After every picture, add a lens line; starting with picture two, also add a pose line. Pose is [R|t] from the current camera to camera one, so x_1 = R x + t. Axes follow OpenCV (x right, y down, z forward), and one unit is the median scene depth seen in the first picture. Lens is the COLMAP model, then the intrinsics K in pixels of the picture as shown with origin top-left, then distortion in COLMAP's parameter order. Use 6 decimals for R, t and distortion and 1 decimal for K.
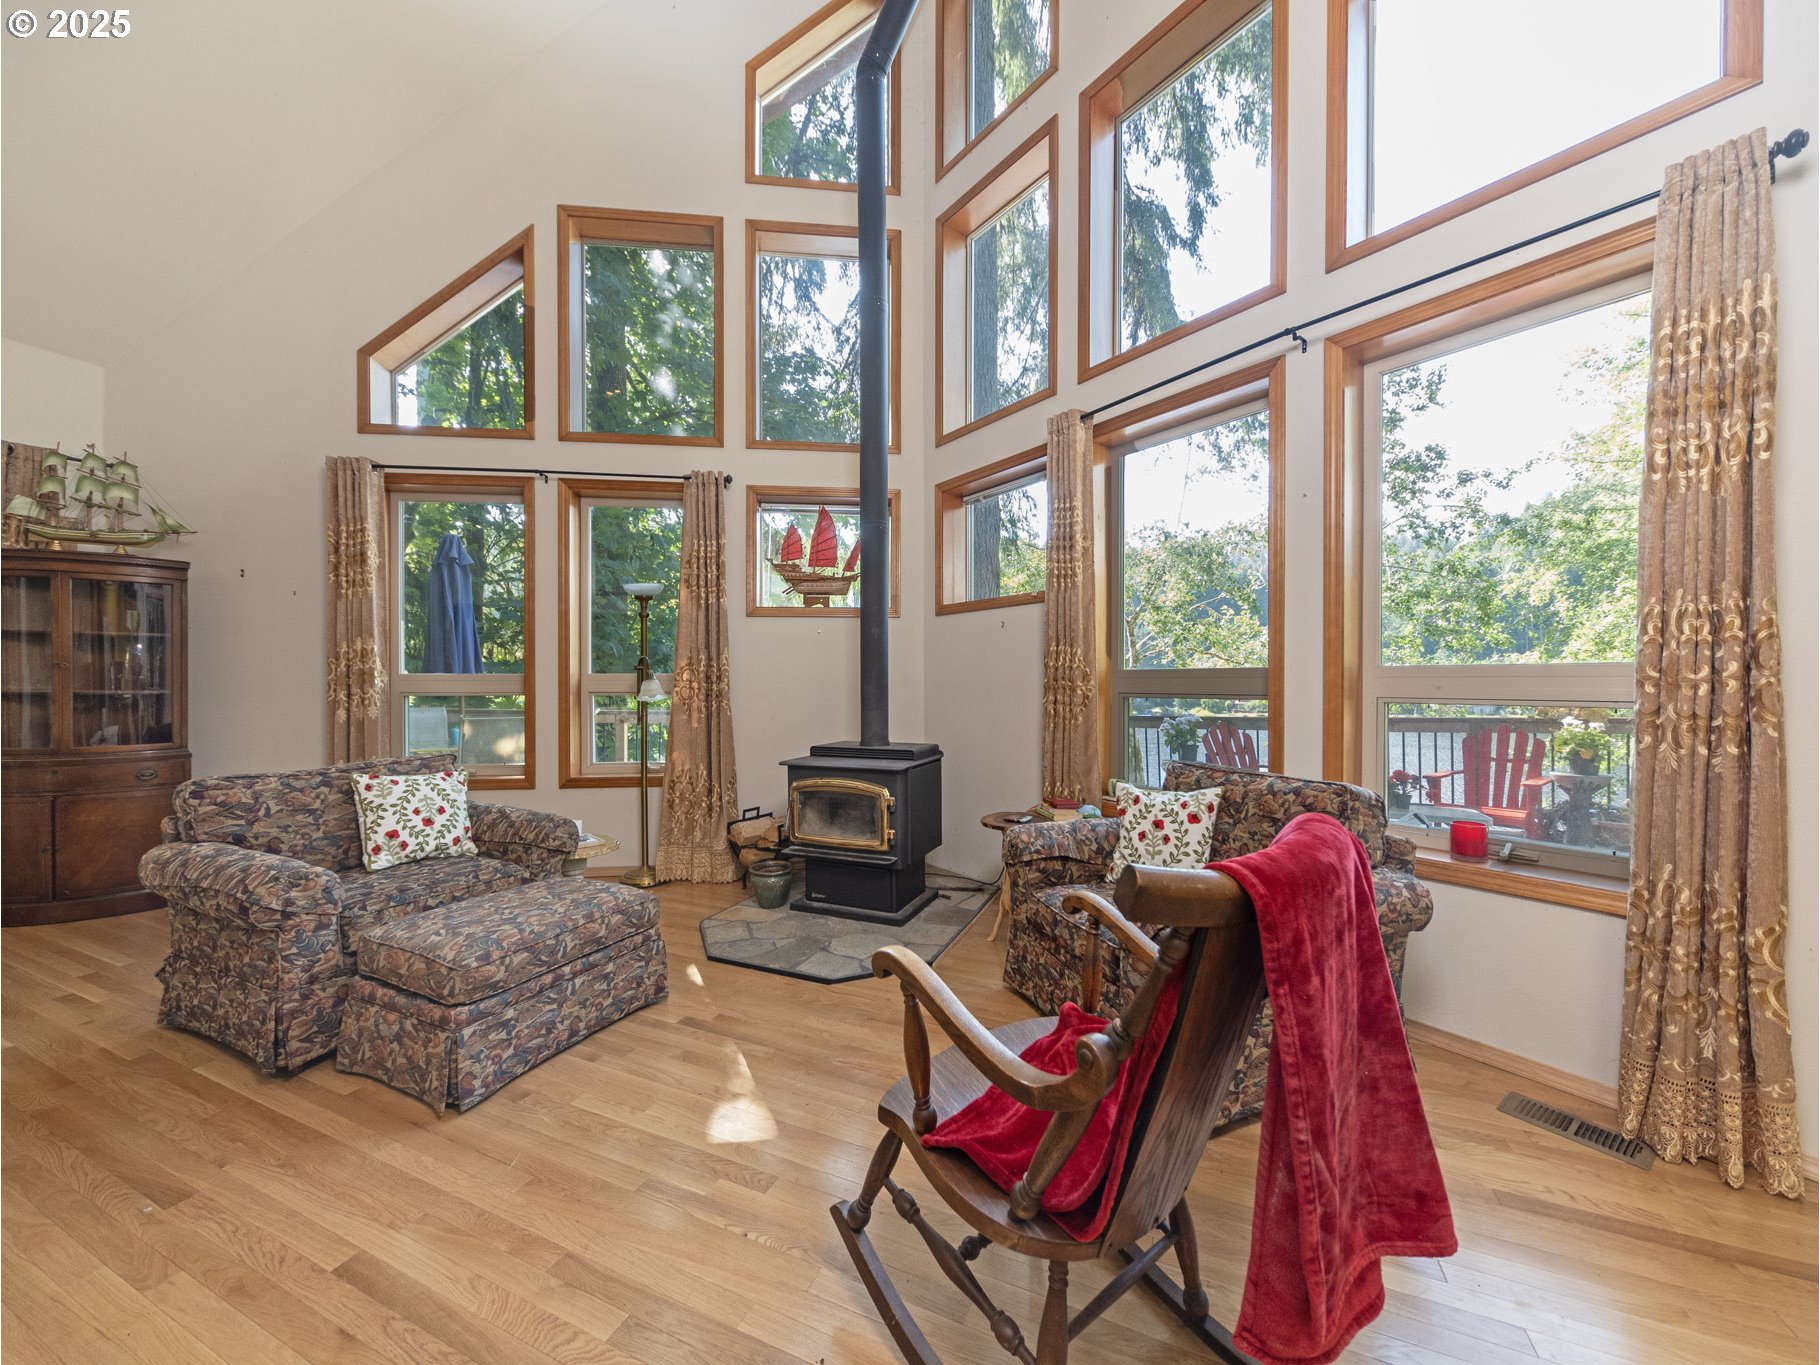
lens RADIAL K [[664.6, 0, 908.8], [0, 664.6, 693.8], [0, 0, 1]] dist [0.003411, -0.001394]
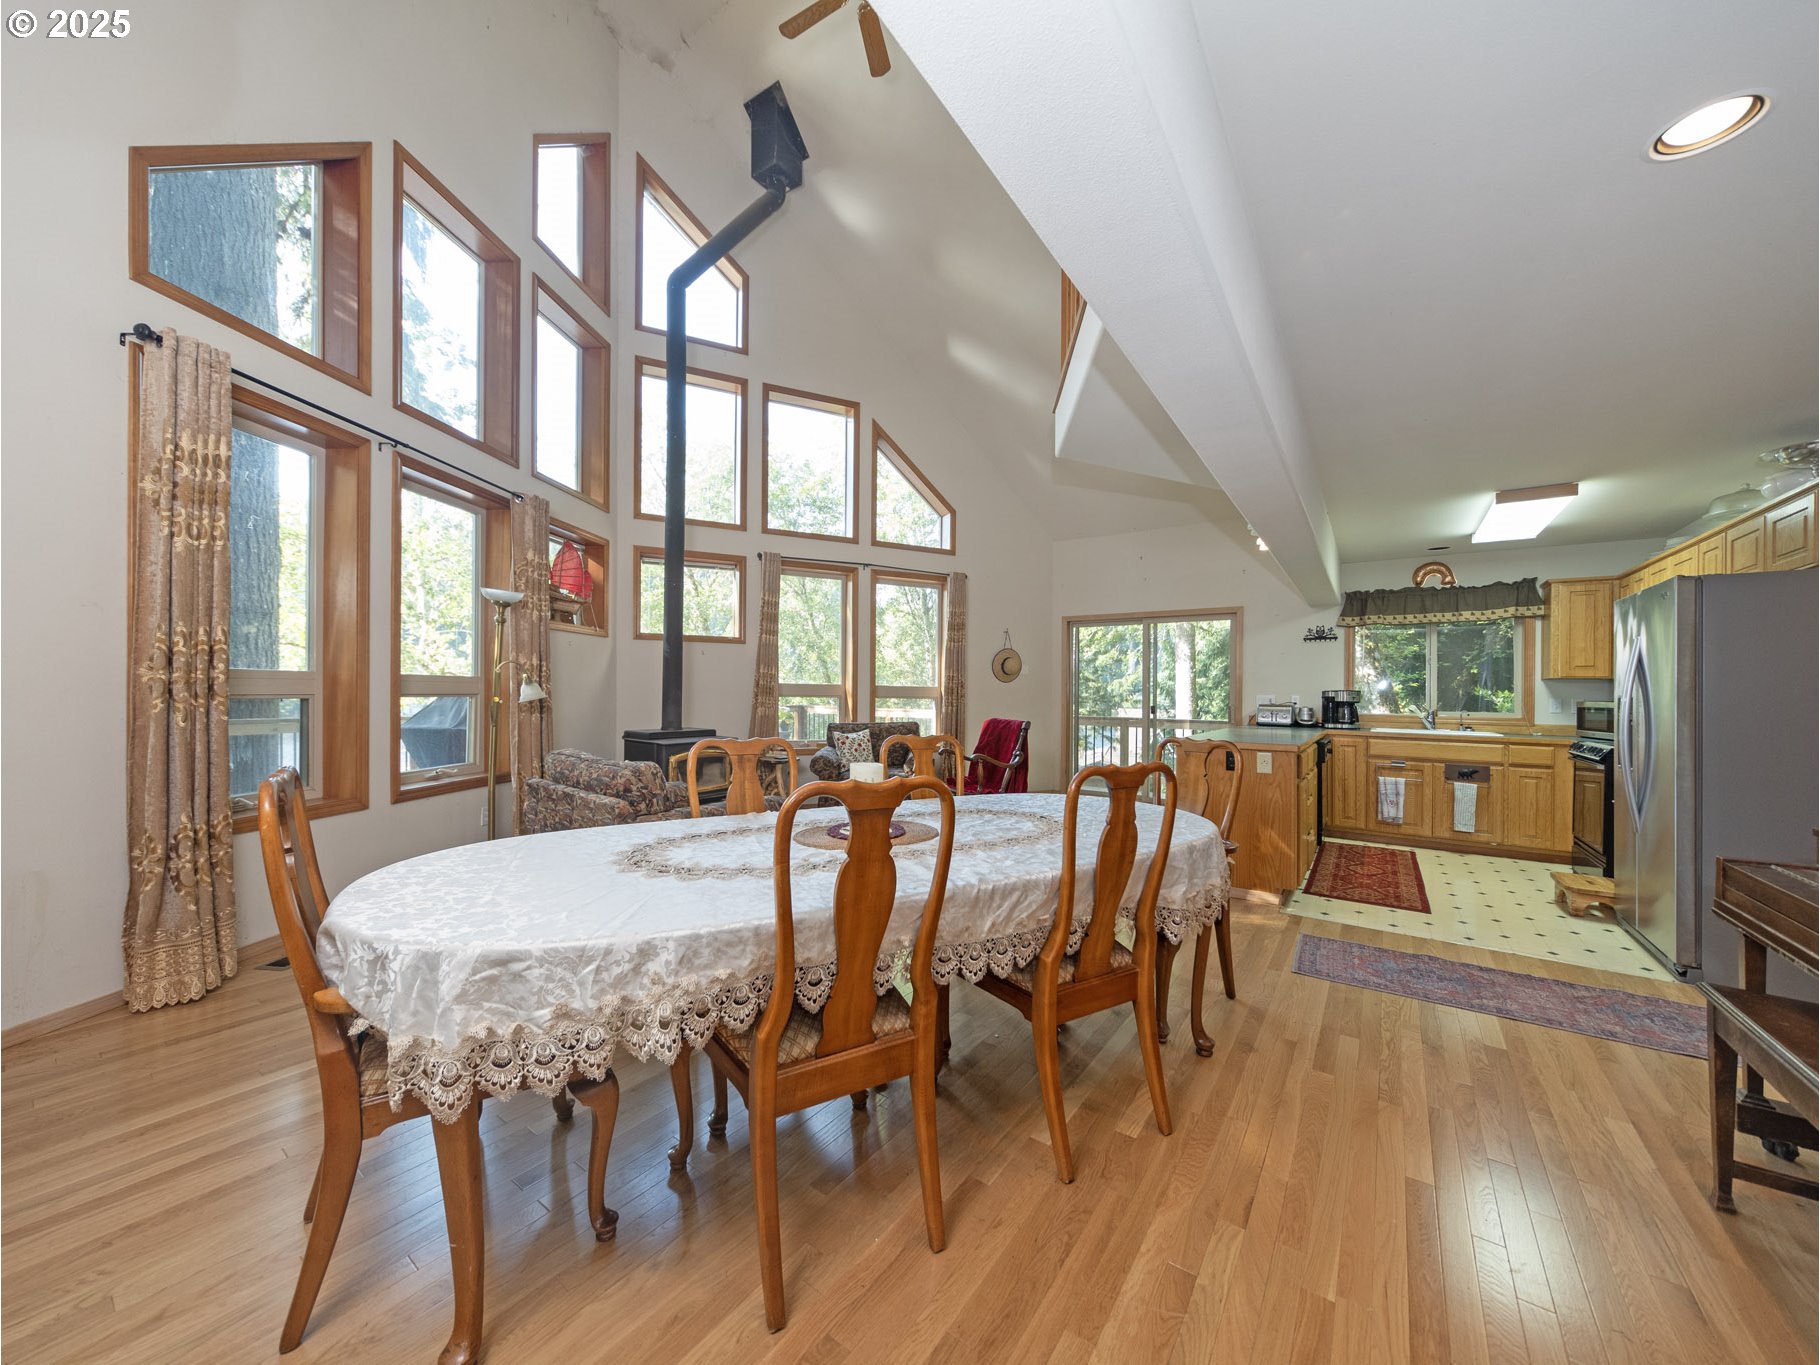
lens RADIAL K [[664.6, 0, 903.9], [0, 664.6, 690.5], [0, 0, 1]] dist [0.003411, -0.001394]
pose [[0.207312, 0.002217, 0.978272, -1.862108], [0.002374, 0.999993, -0.002770, -0.009349], [-0.978272, 0.002897, 0.207305, 0.255277]]
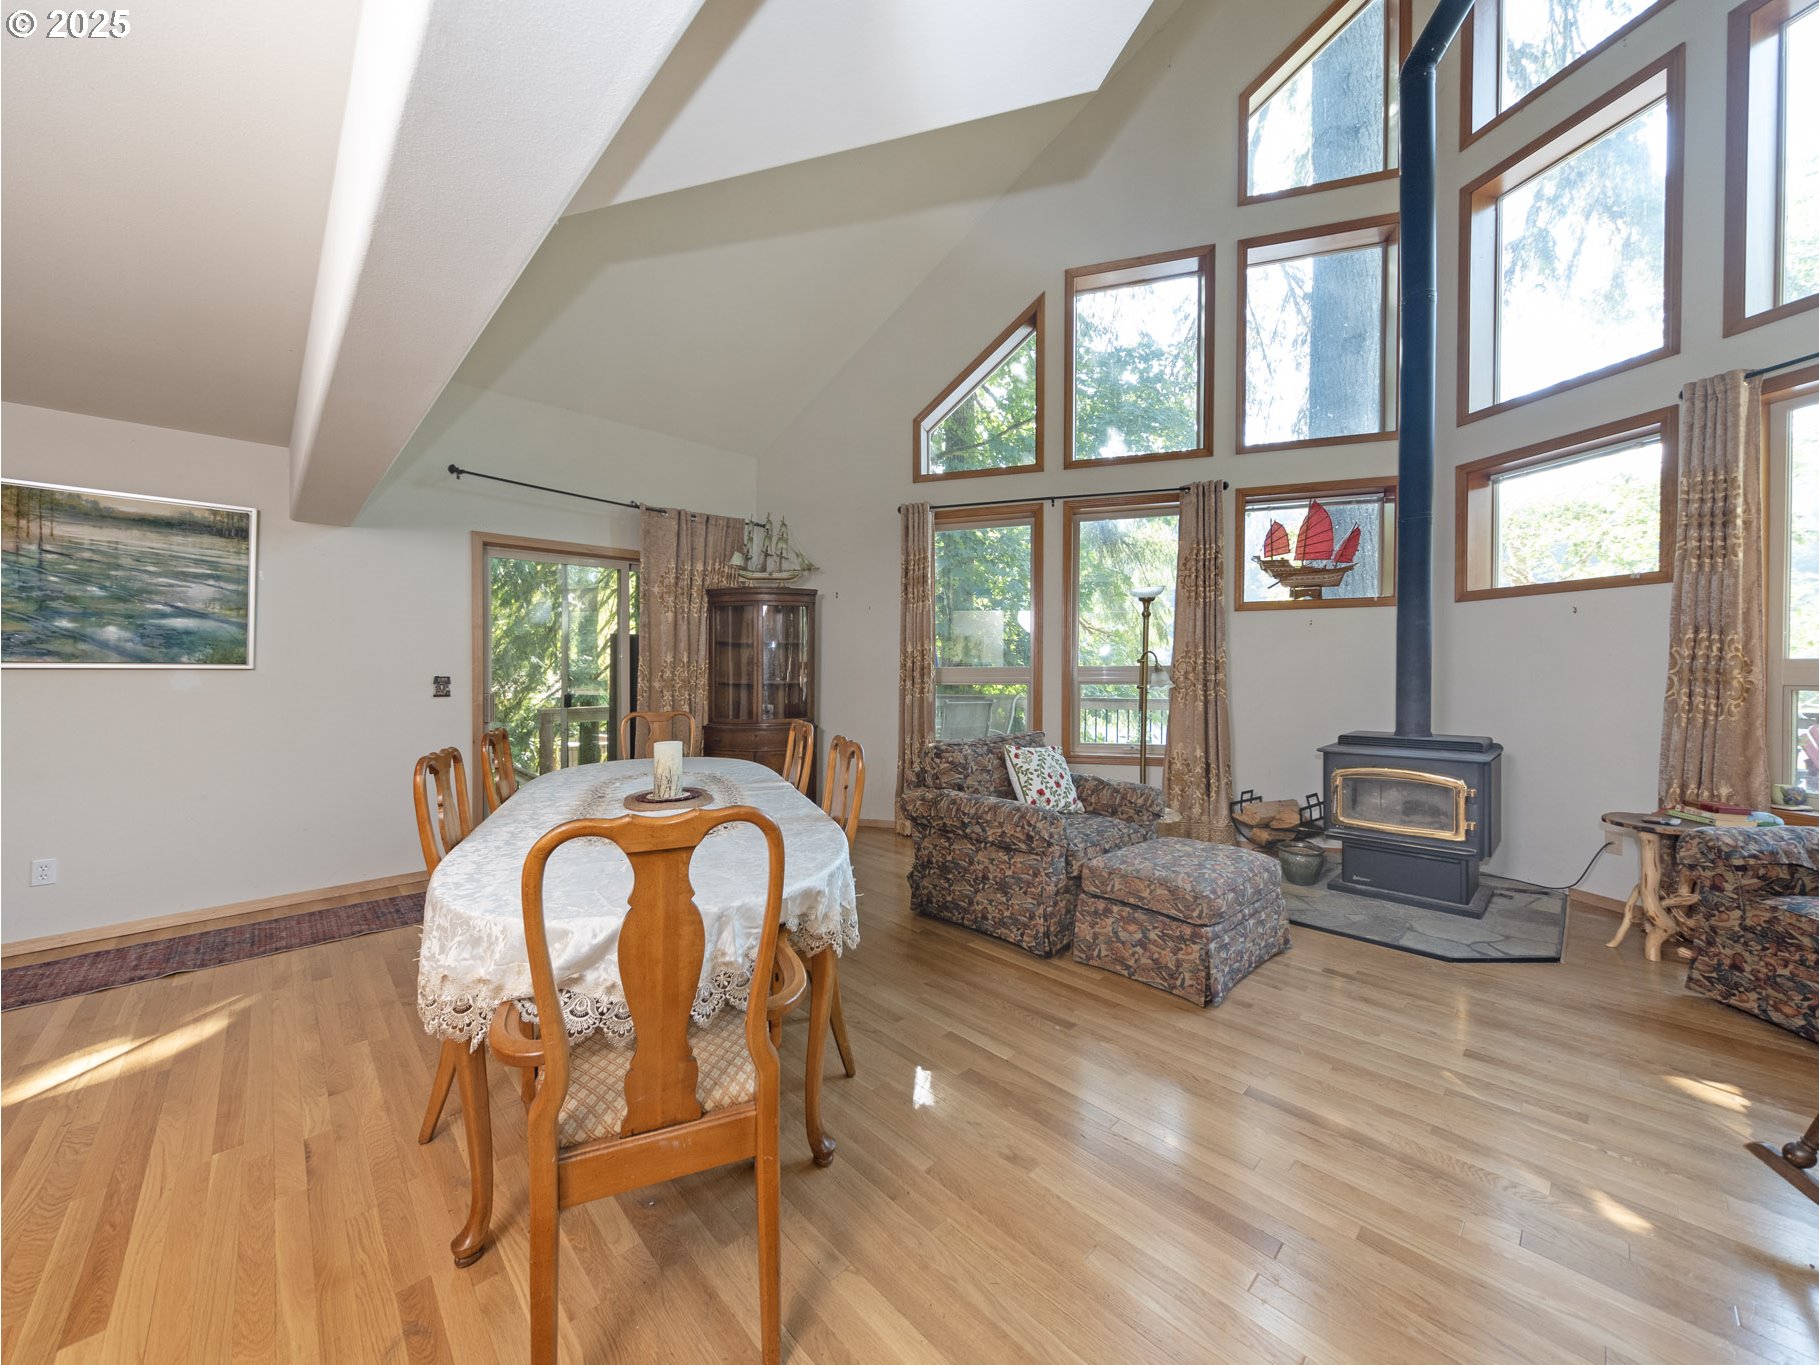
lens RADIAL K [[664.6, 0, 897.8], [0, 664.6, 679.7], [0, 0, 1]] dist [0.003411, -0.001394]
pose [[0.919803, 0.000394, -0.392381, -0.497253], [0.000264, 0.999999, 0.001622, -0.012792], [0.392381, -0.001595, 0.919801, -0.305244]]
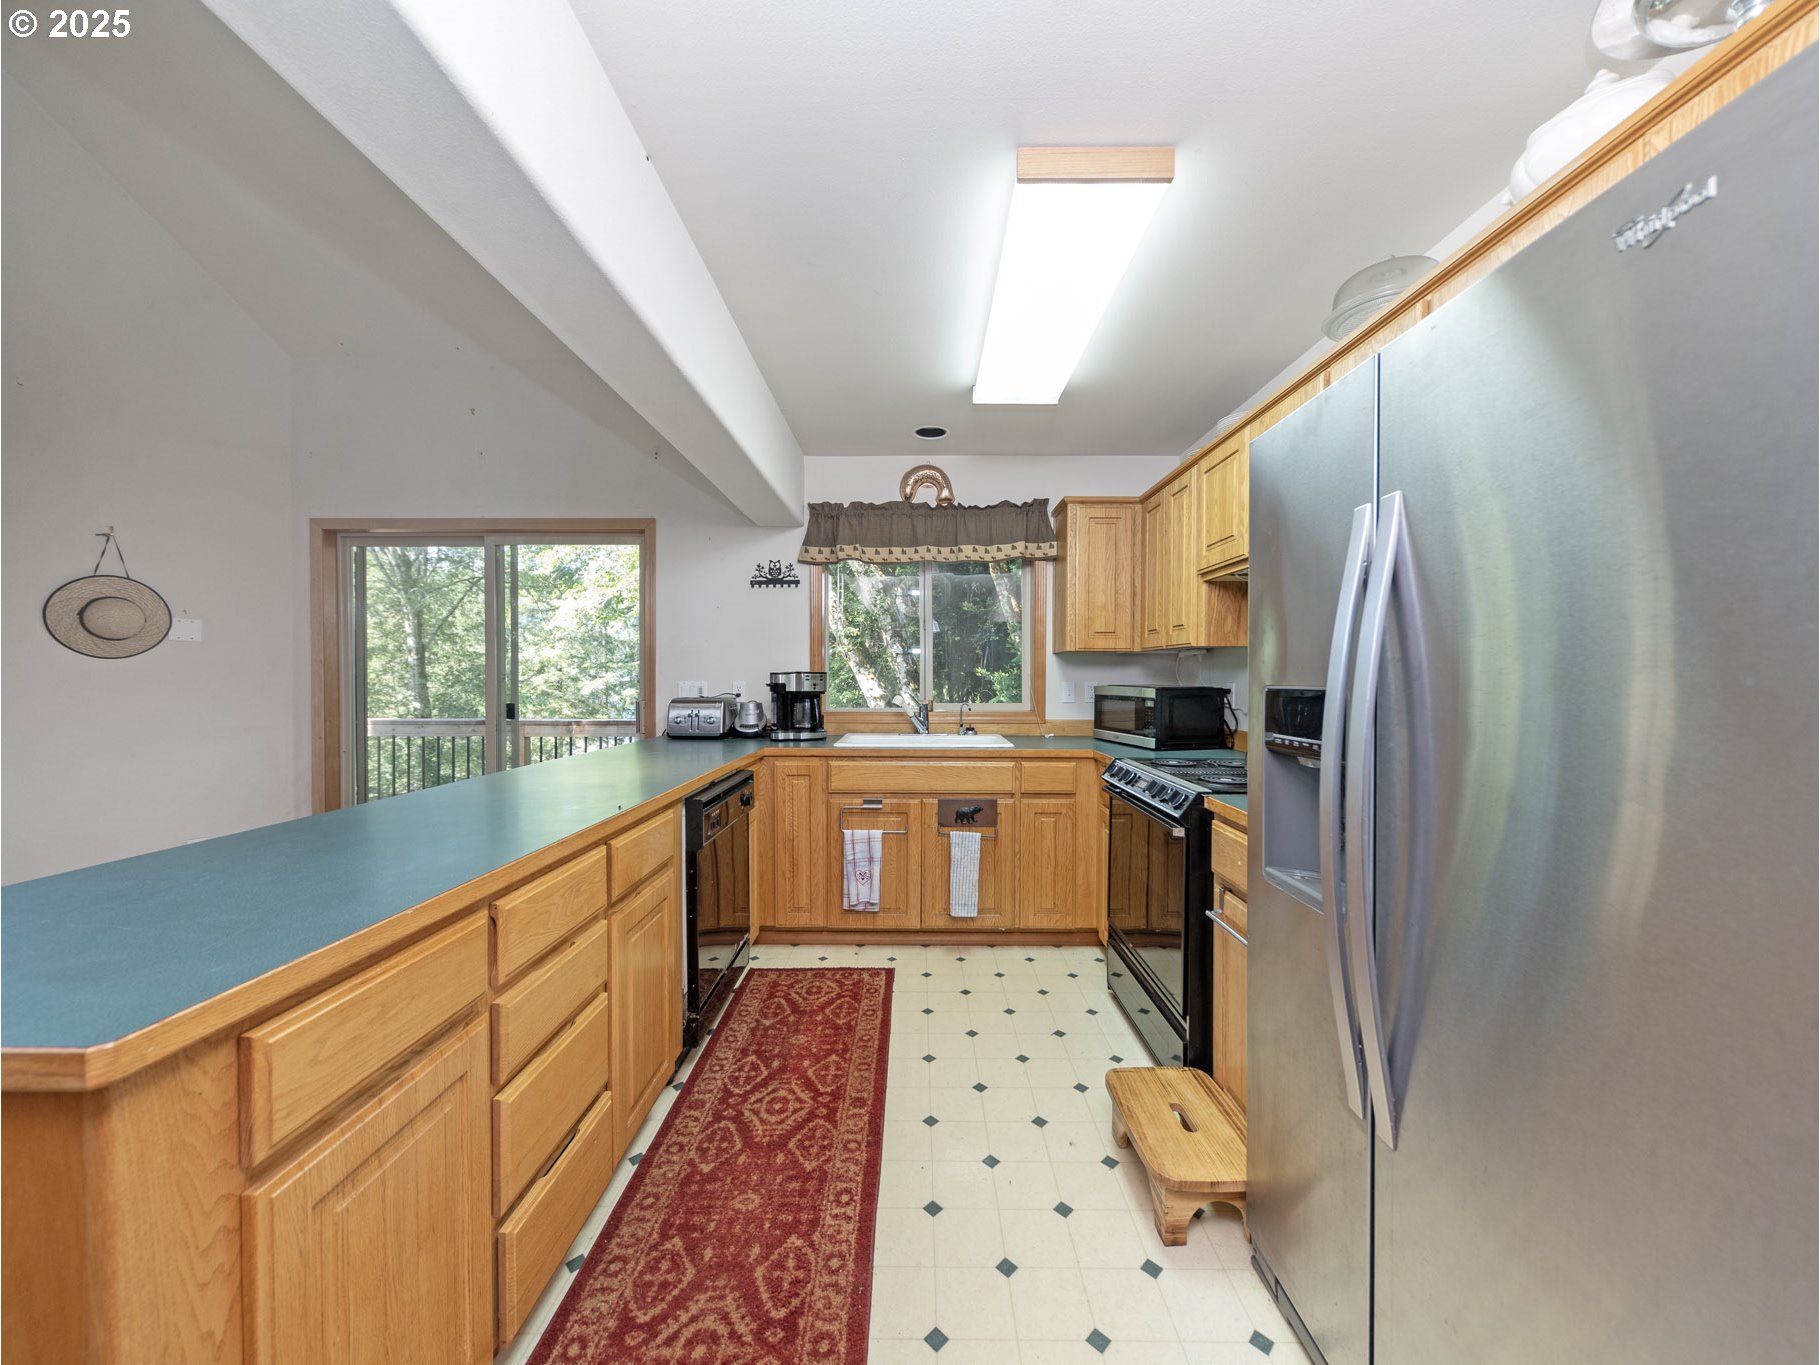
lens RADIAL K [[664.6, 0, 914.2], [0, 664.6, 682.5], [0, 0, 1]] dist [0.003411, -0.001394]
pose [[-0.386093, -0.012050, 0.922381, -0.654238], [0.012334, 0.999758, 0.018224, -0.011999], [-0.922377, 0.018413, -0.385851, -0.416217]]
